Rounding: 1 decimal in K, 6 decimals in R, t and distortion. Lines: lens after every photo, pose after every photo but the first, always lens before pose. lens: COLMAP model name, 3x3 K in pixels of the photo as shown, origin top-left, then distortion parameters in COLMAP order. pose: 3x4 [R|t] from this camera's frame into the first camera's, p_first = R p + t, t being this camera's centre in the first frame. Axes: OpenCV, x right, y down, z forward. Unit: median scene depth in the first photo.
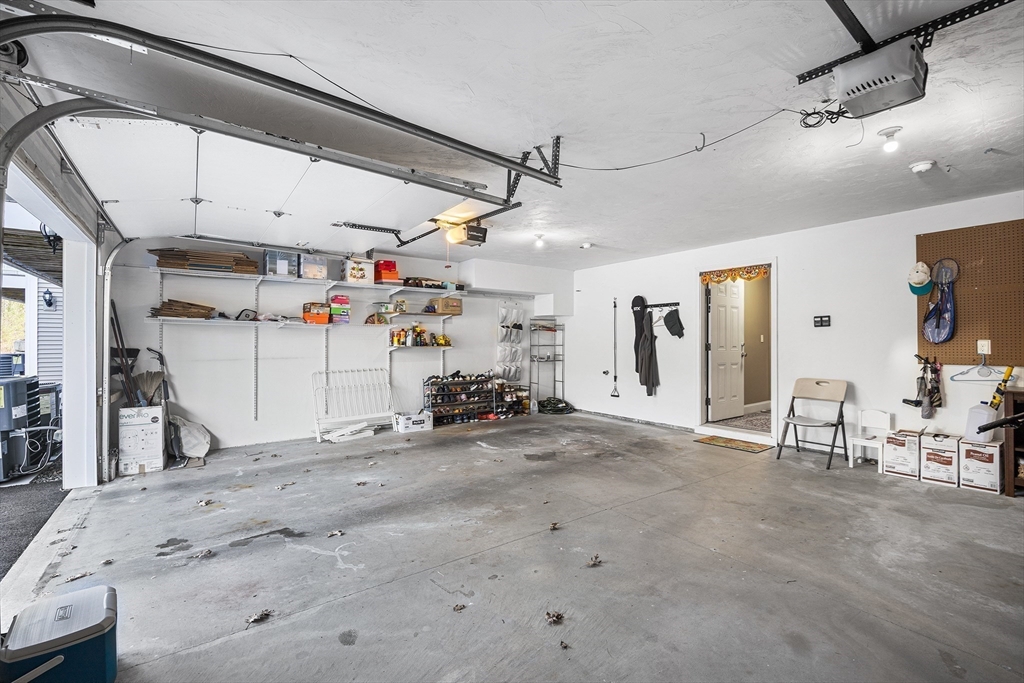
lens RADIAL K [[433.6, 0, 512.8], [0, 433.6, 343.8], [0, 0, 1]] dist [-0.022717, -0.000250]
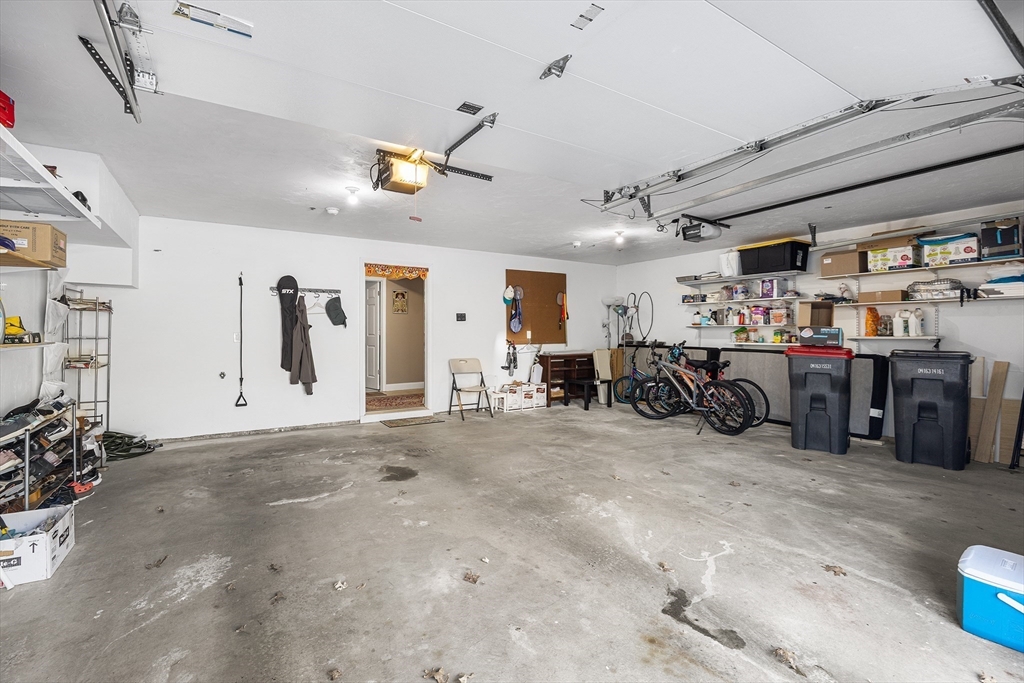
lens RADIAL K [[460.9, 0, 512.3], [0, 460.9, 333.2], [0, 0, 1]] dist [-0.015433, 0.000595]
pose [[0.073457, -0.002742, 0.997295, -0.922043], [0.003753, 0.999990, 0.002473, -0.004325], [-0.997291, 0.003561, 0.073467, 0.868709]]
